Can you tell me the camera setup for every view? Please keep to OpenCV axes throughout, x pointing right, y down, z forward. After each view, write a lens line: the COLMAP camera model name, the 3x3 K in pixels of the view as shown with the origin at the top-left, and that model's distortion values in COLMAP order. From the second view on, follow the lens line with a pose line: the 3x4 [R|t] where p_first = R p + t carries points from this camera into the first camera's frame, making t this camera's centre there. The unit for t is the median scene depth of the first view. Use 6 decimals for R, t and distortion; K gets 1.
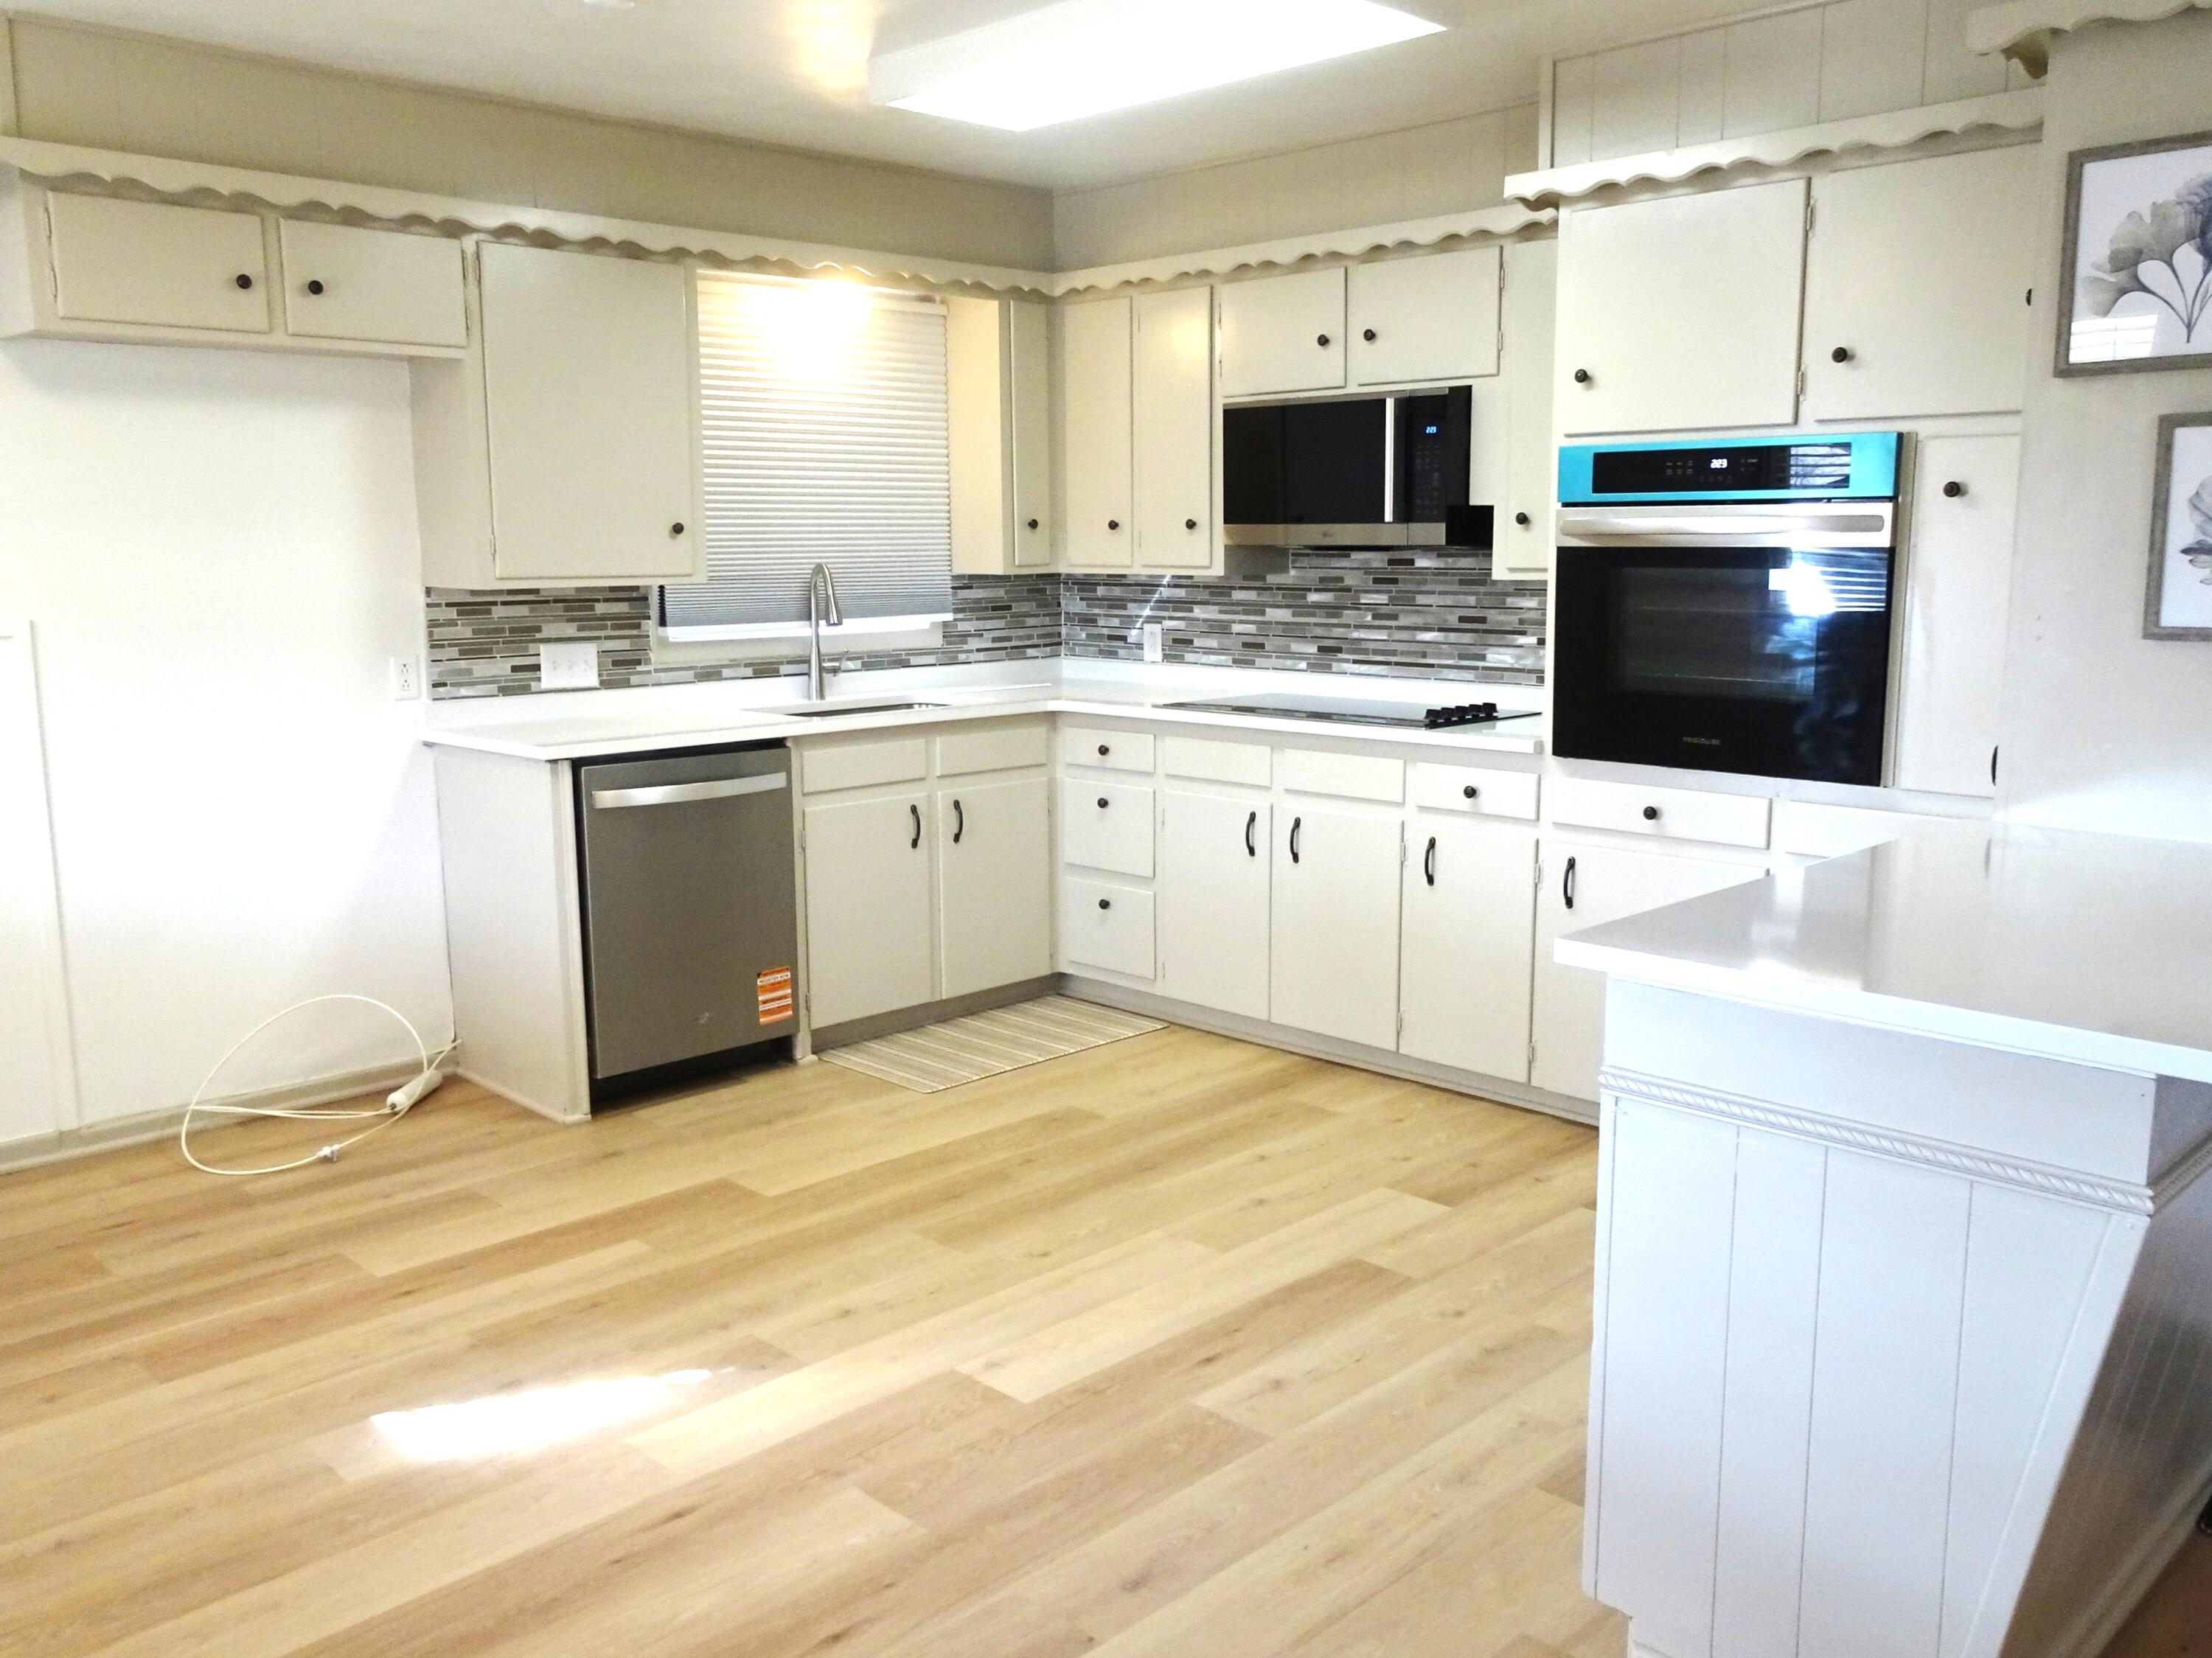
lens RADIAL K [[1823.4, 0, 1106.0], [0, 1823.4, 829.0], [0, 0, 1]] dist [0.007101, 0.001208]
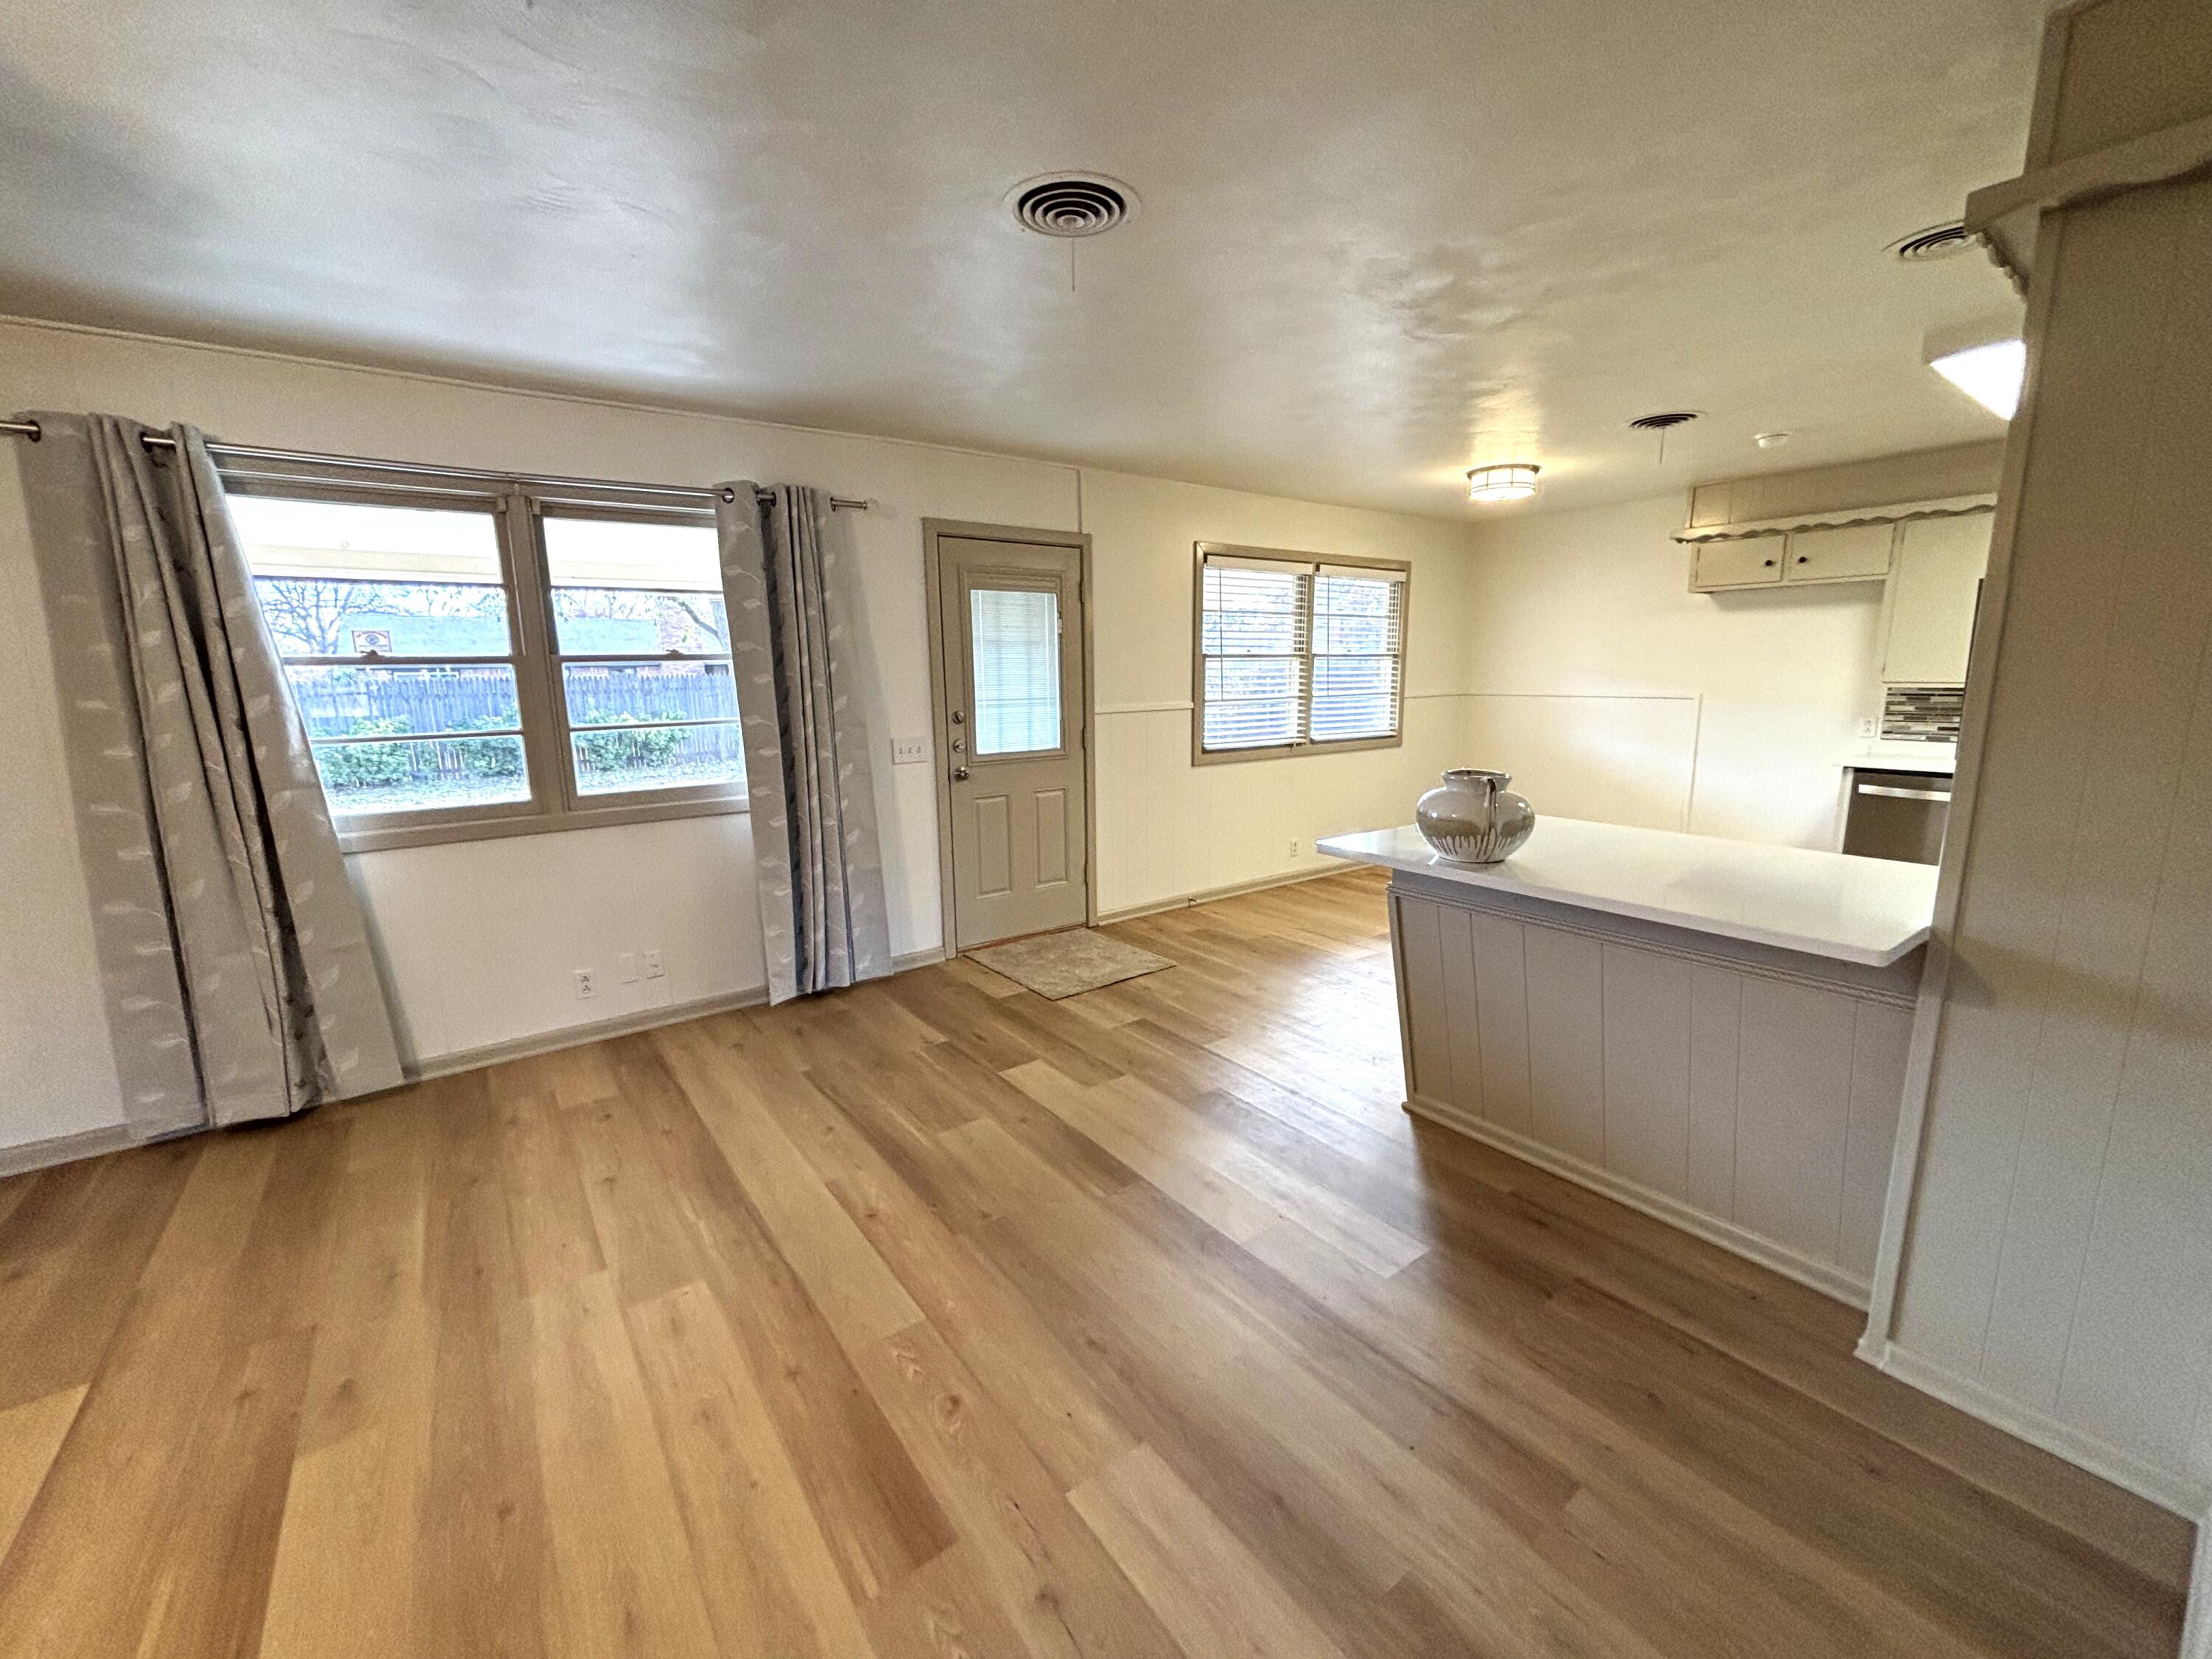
lens RADIAL K [[889.9, 0, 1103.4], [0, 889.9, 826.2], [0, 0, 1]] dist [0.002491, -0.000293]
pose [[-0.149103, 0.181504, -0.972021, 0.872430], [-0.144477, 0.968461, 0.203002, -0.057864], [0.978210, 0.170703, -0.118178, 0.280212]]
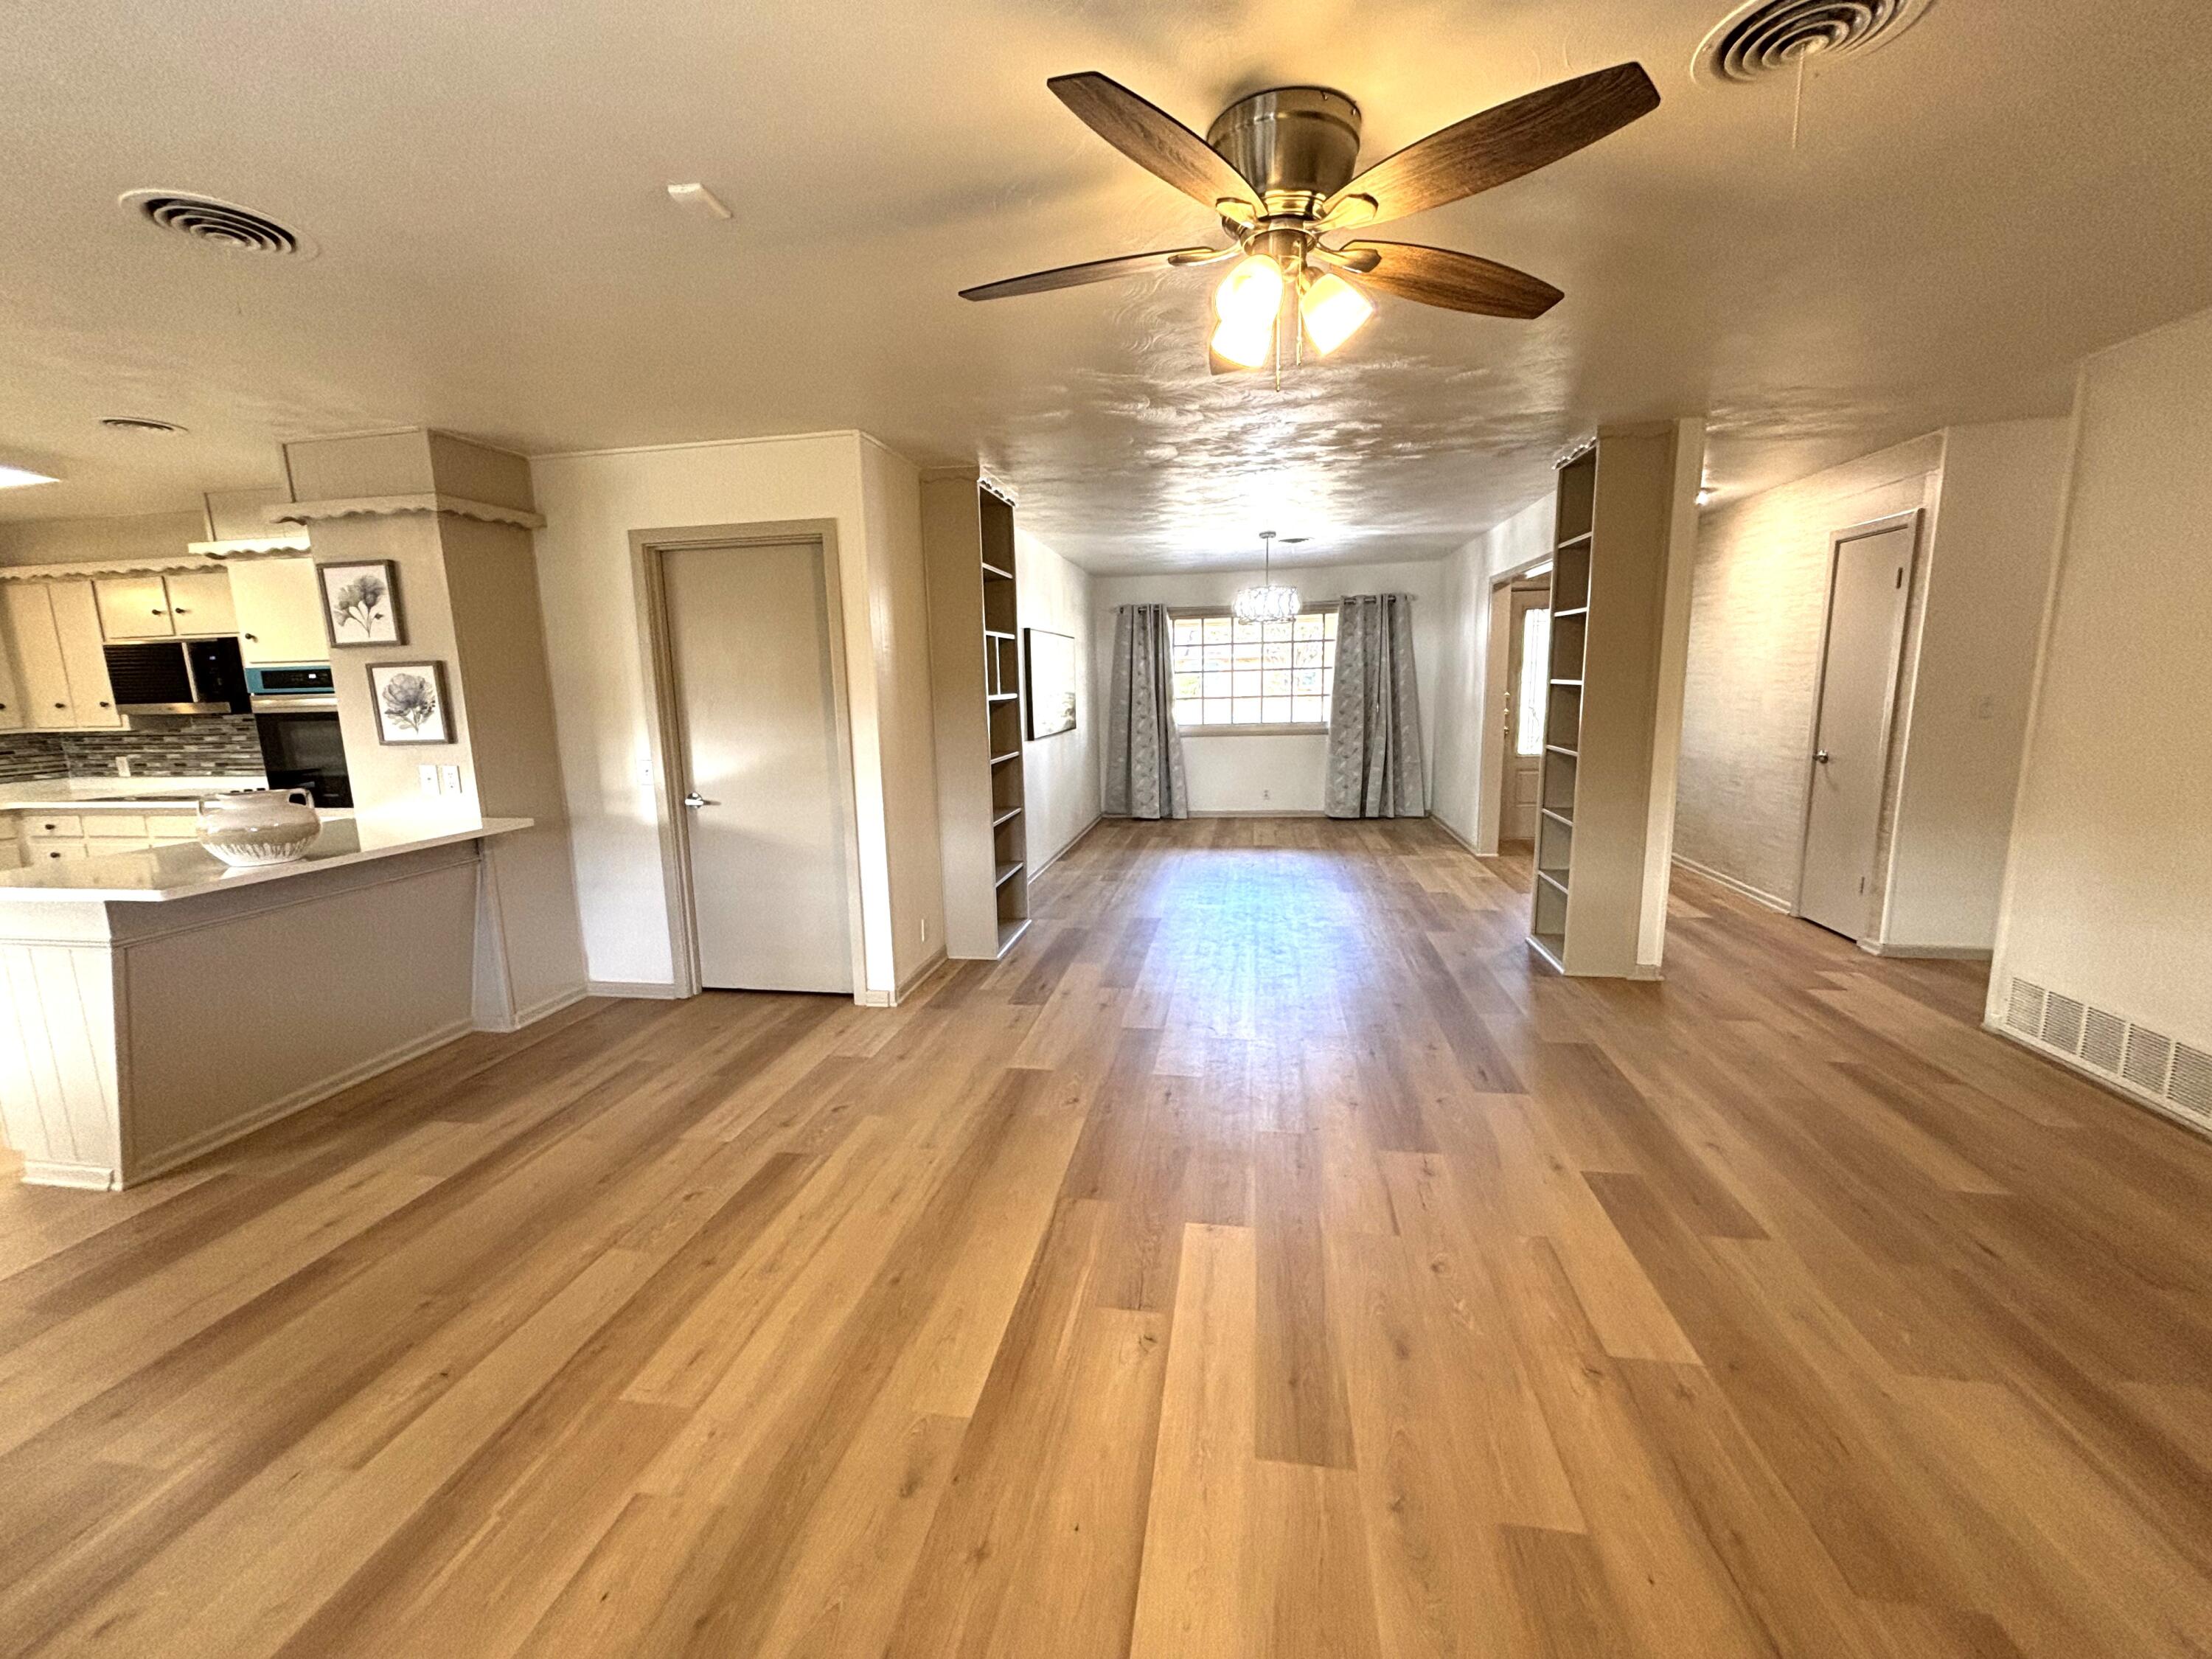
lens RADIAL K [[889.9, 0, 1103.4], [0, 889.9, 826.2], [0, 0, 1]] dist [0.002491, -0.000293]
pose [[0.815191, -0.108914, 0.568860, 0.441644], [0.112745, 0.993212, 0.028594, 0.063514], [-0.568113, 0.040826, 0.821937, -0.448641]]
